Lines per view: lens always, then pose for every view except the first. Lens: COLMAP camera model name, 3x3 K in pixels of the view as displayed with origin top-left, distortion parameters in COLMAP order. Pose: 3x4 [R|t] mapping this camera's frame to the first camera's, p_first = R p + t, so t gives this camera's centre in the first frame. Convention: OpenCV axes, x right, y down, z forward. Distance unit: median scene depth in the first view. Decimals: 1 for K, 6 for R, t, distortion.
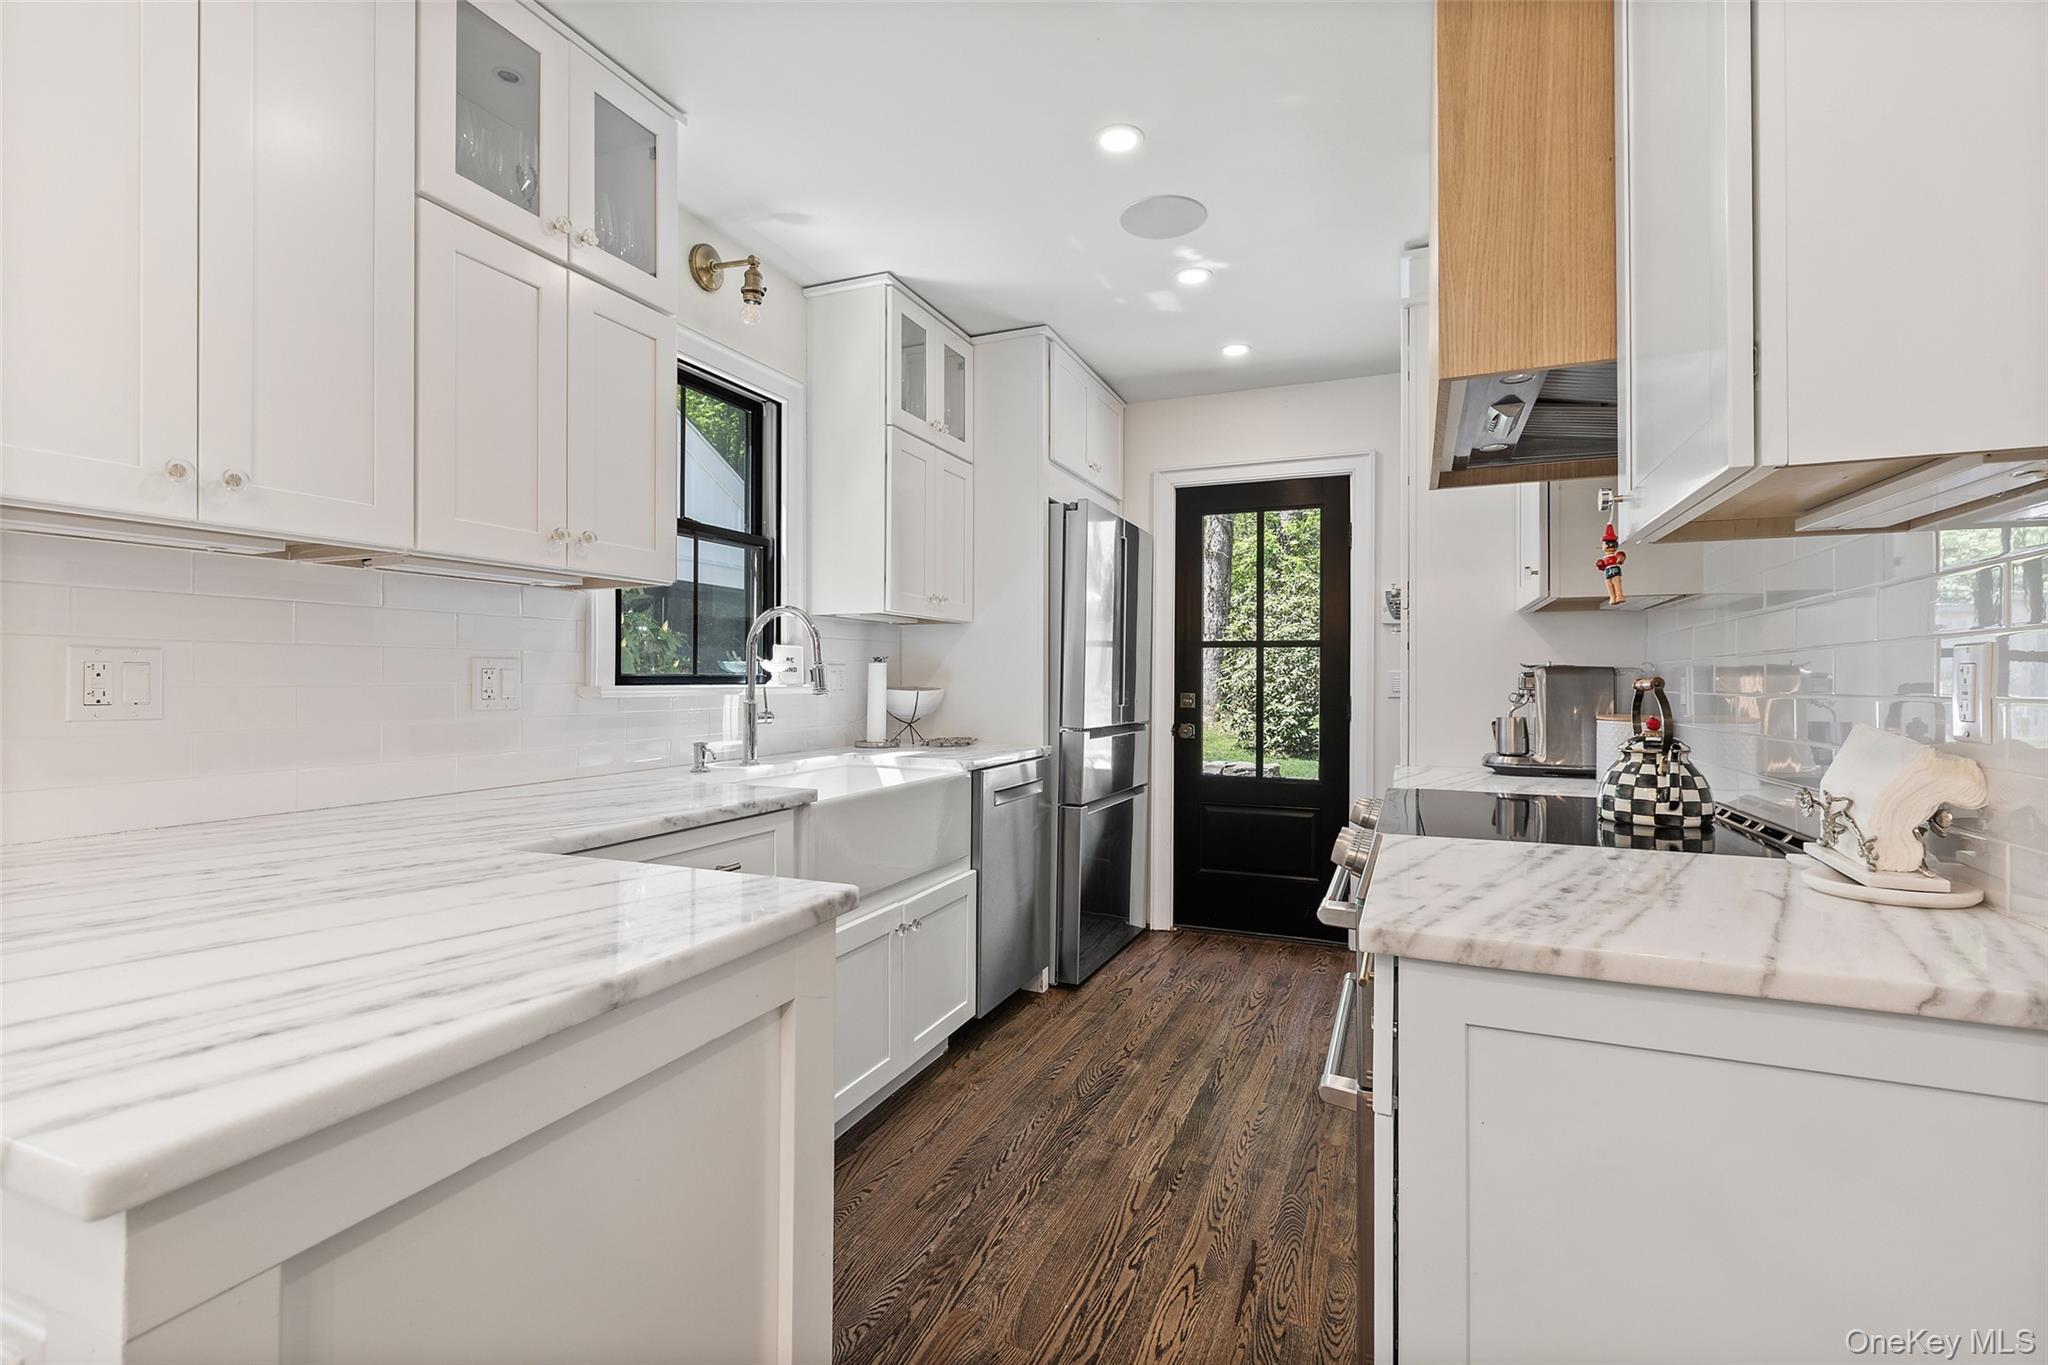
lens RADIAL K [[944.8, 0, 1009.9], [0, 944.8, 672.3], [0, 0, 1]] dist [0.008070, -0.002090]
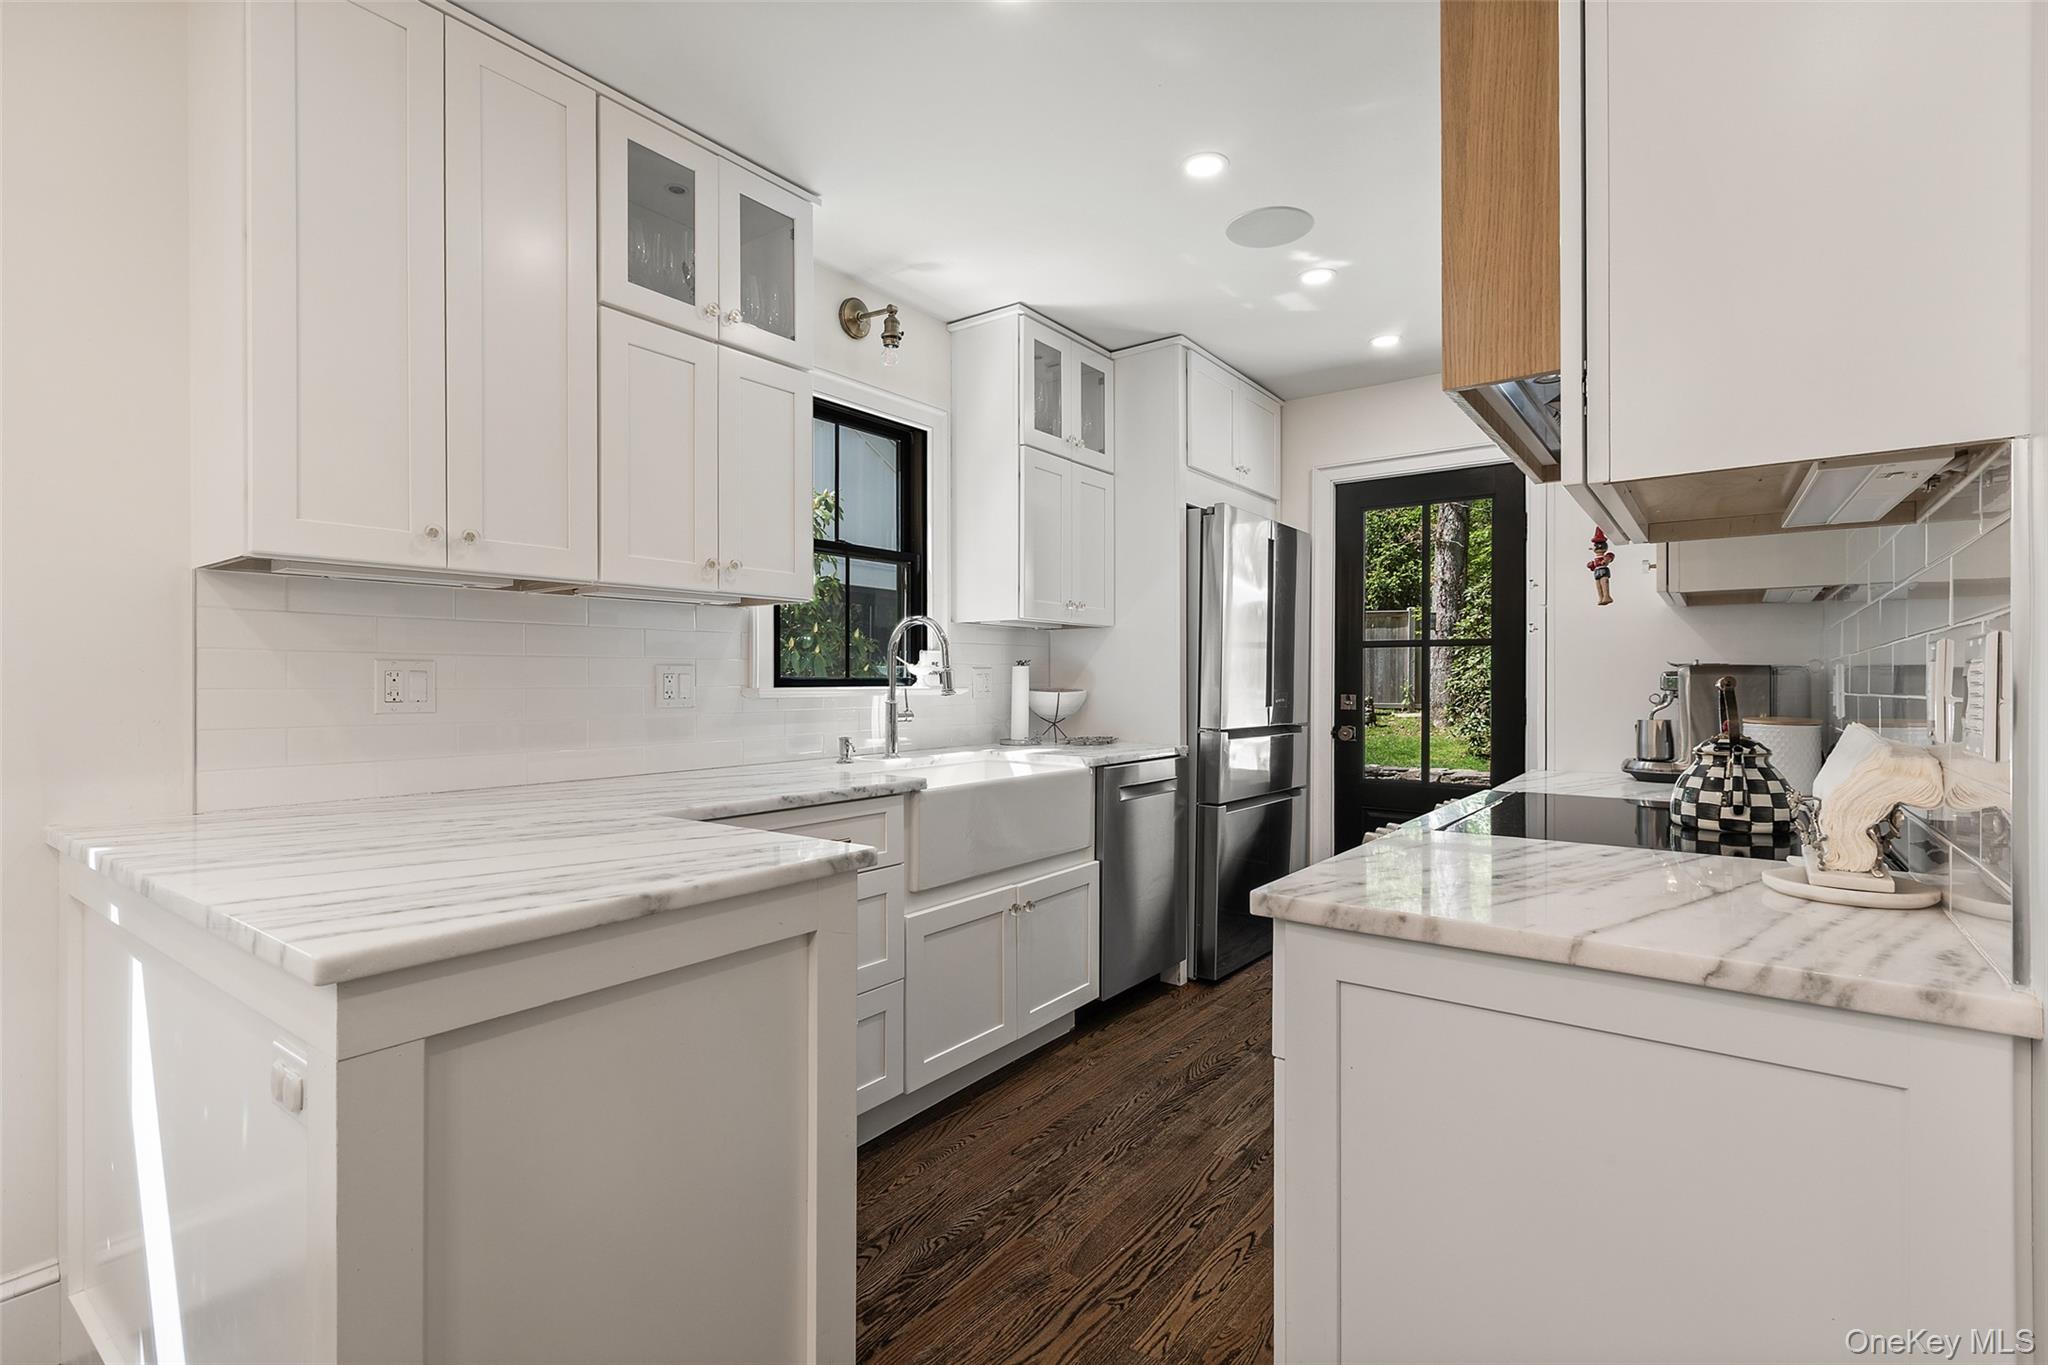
lens RADIAL K [[944.8, 0, 982.2], [0, 944.8, 679.7], [0, 0, 1]] dist [0.008070, -0.002090]
pose [[0.969437, -0.004145, -0.245305, 0.127599], [0.005446, 0.999974, 0.004625, 0.000055], [0.245279, -0.005819, 0.969435, -0.077598]]
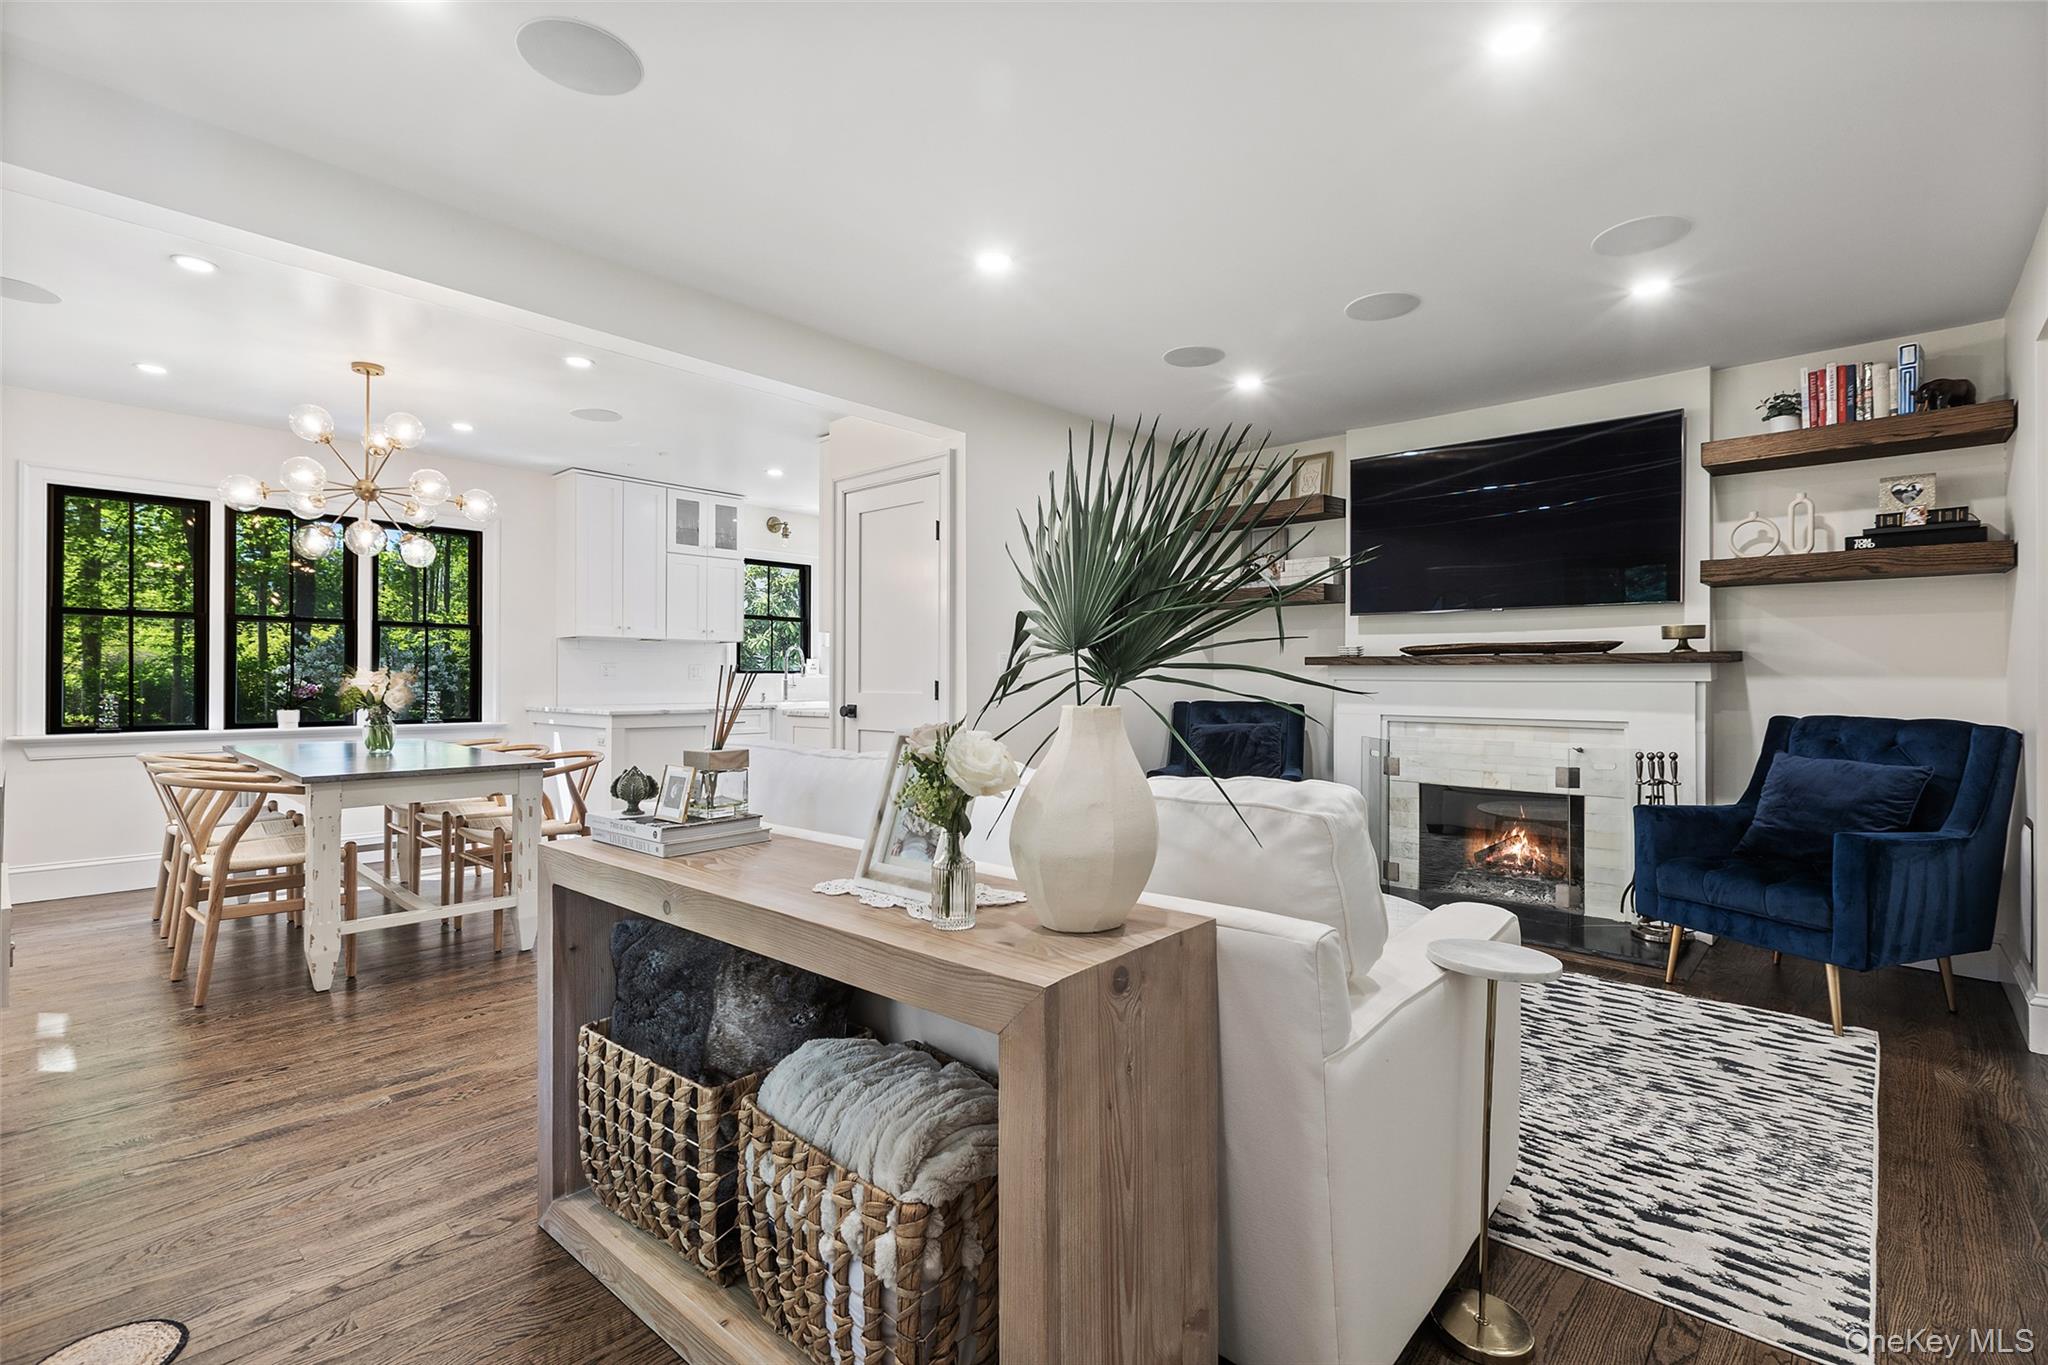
lens RADIAL K [[944.8, 0, 1046.2], [0, 944.8, 670.7], [0, 0, 1]] dist [0.008070, -0.002090]
pose [[0.954952, -0.004720, -0.296724, 1.545110], [0.003428, 0.999982, -0.004872, 0.025474], [0.296741, 0.003636, 0.954951, -1.735225]]
